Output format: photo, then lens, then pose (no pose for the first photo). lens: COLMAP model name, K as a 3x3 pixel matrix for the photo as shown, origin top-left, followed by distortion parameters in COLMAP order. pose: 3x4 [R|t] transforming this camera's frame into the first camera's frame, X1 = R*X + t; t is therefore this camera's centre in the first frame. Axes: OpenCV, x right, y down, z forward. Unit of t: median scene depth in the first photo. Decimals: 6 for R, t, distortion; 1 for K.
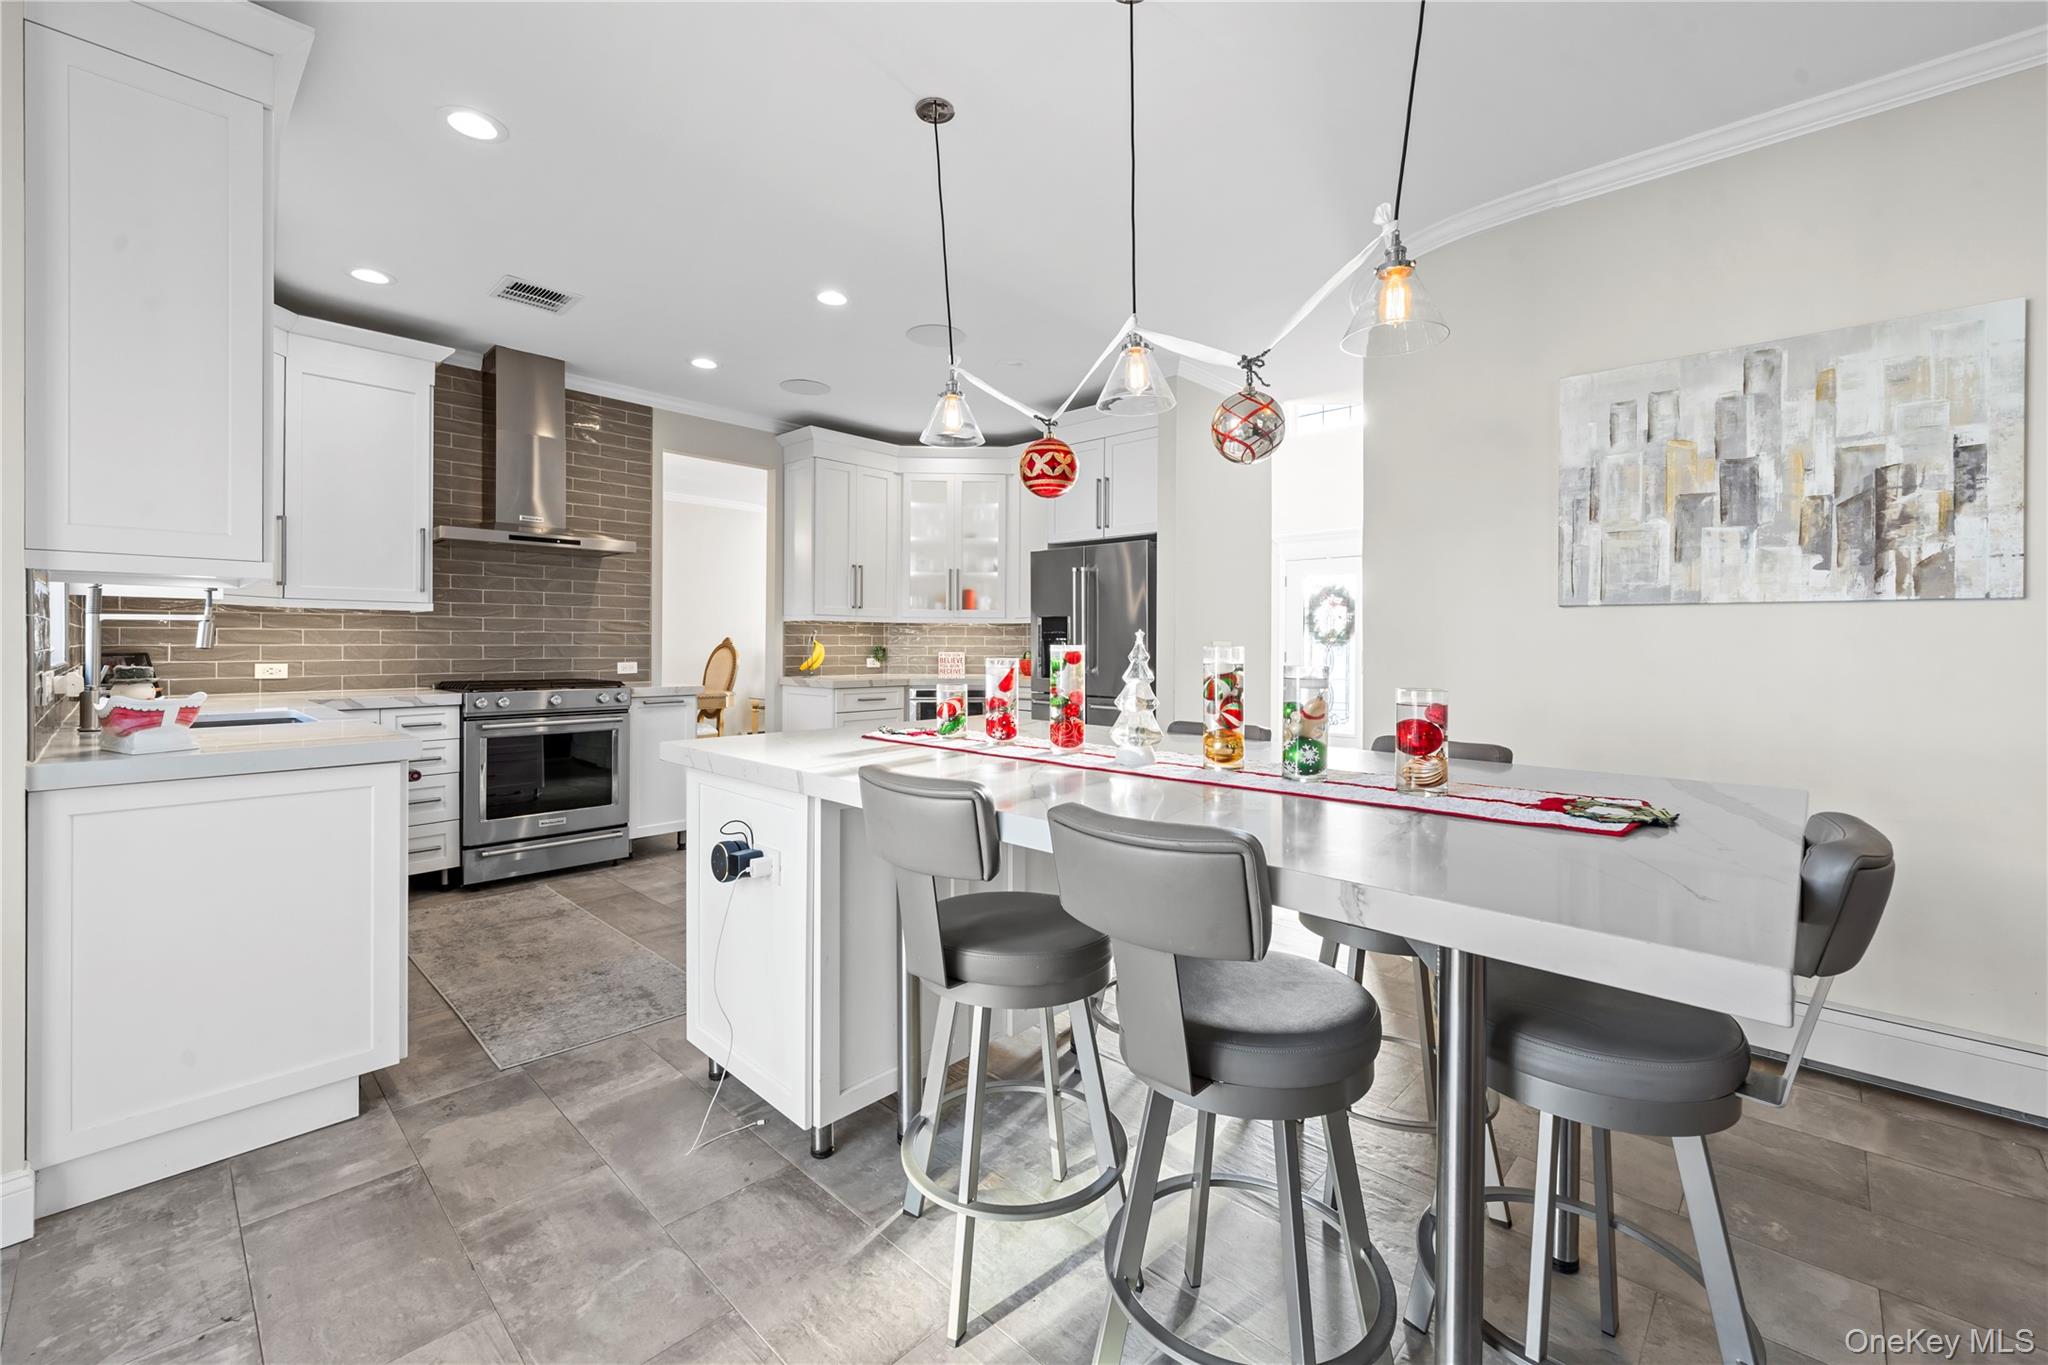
lens RADIAL K [[842.4, 0, 1008.7], [0, 842.4, 642.8], [0, 0, 1]] dist [0.000281, -0.000010]
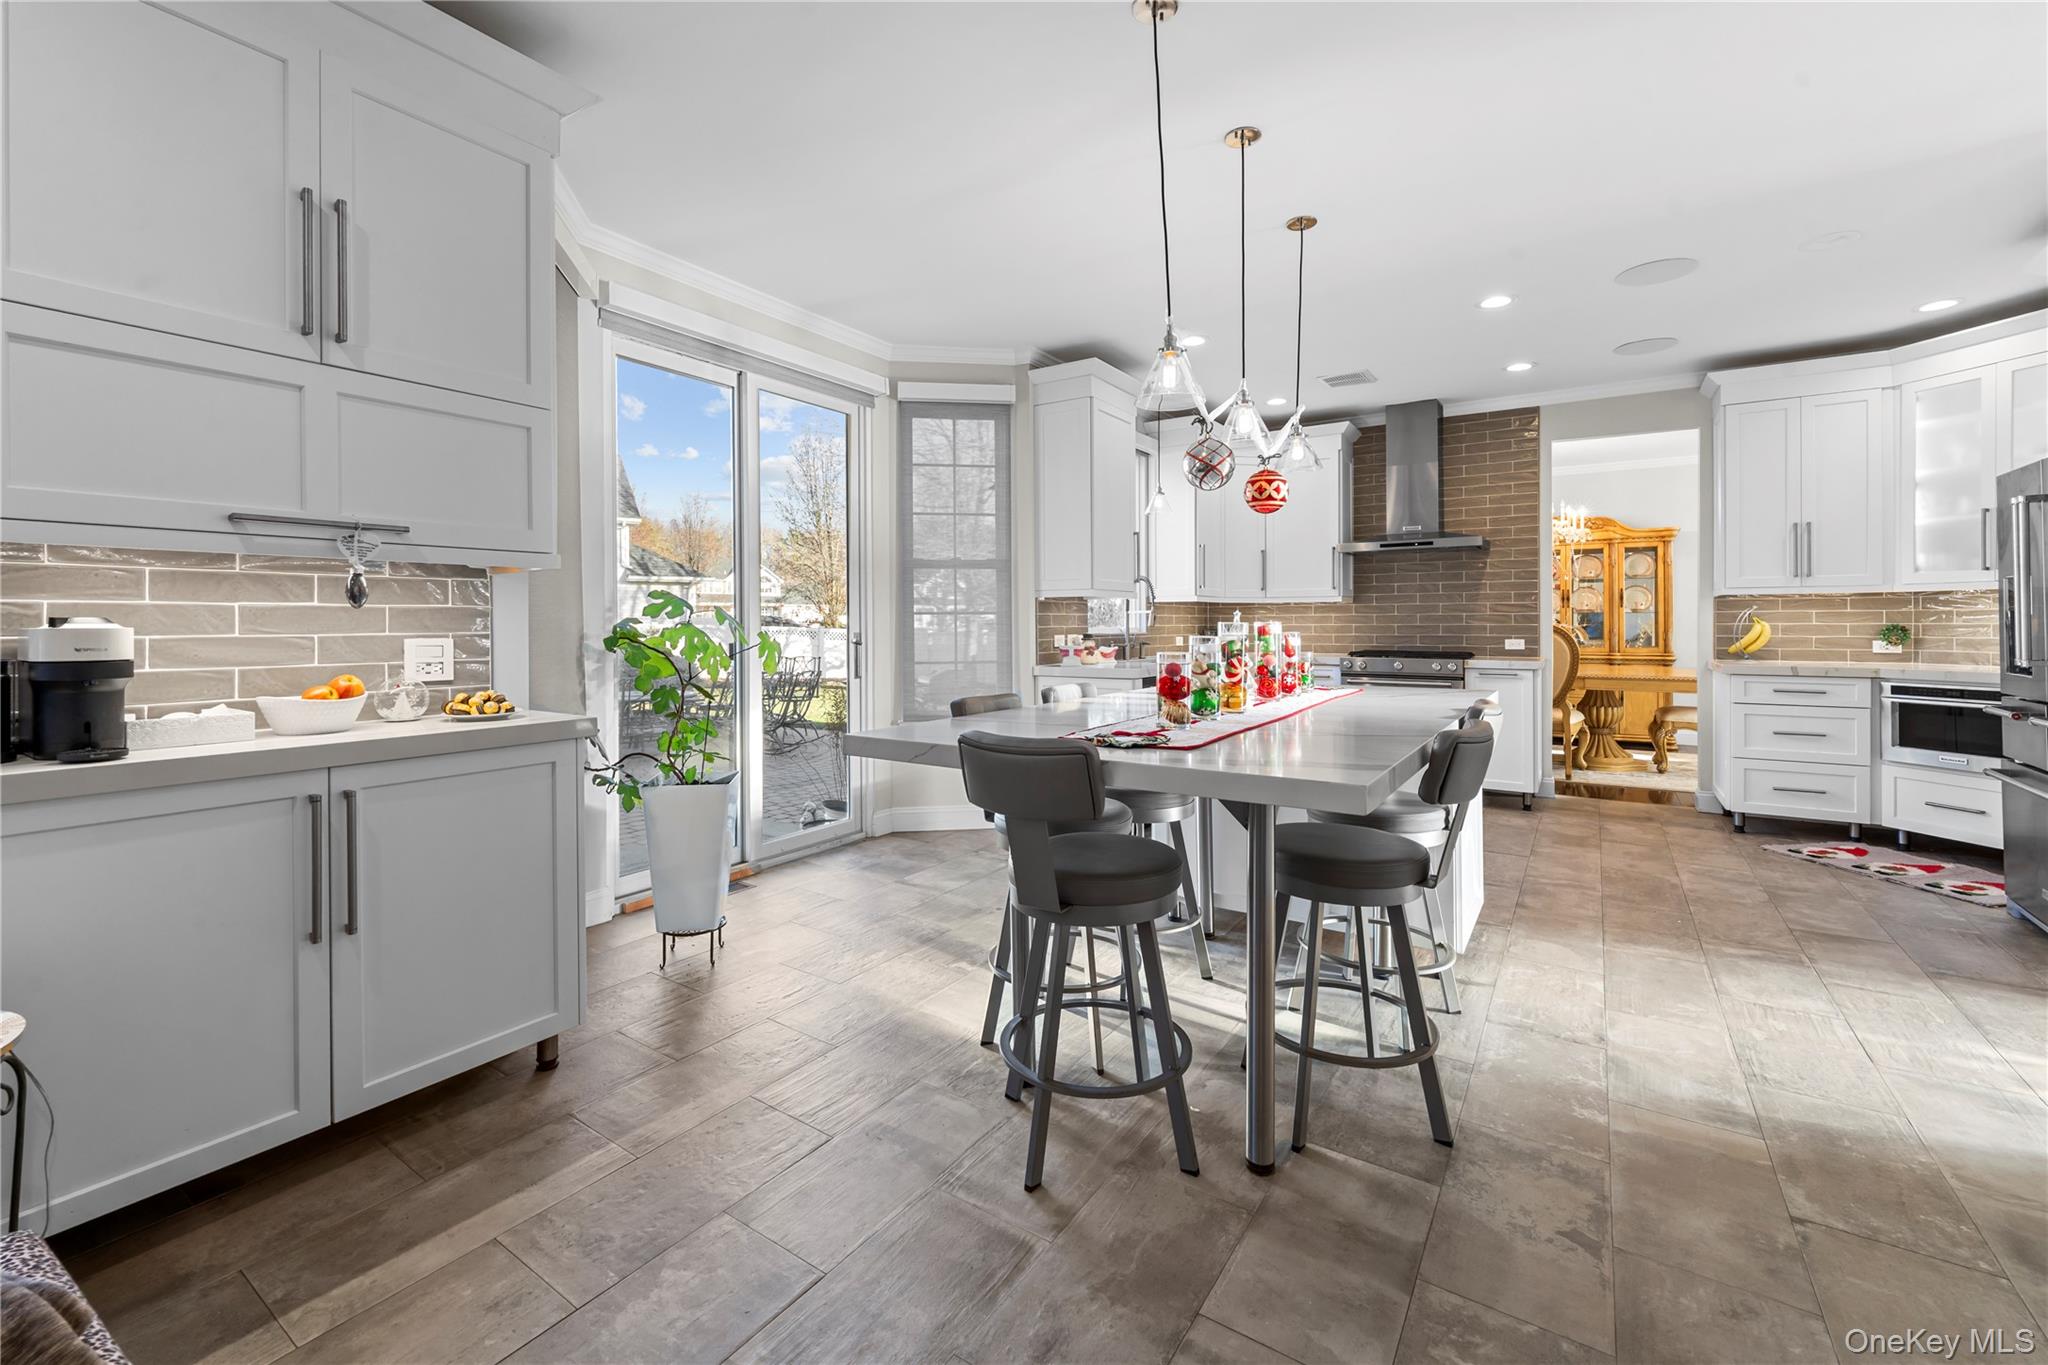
lens RADIAL K [[842.4, 0, 1008.7], [0, 842.4, 642.8], [0, 0, 1]] dist [0.000281, -0.000010]
pose [[0.161498, 0.016880, -0.986729, 0.544355], [0.002760, 0.999842, 0.017556, 0.005968], [0.986869, -0.005558, 0.161426, 0.145093]]
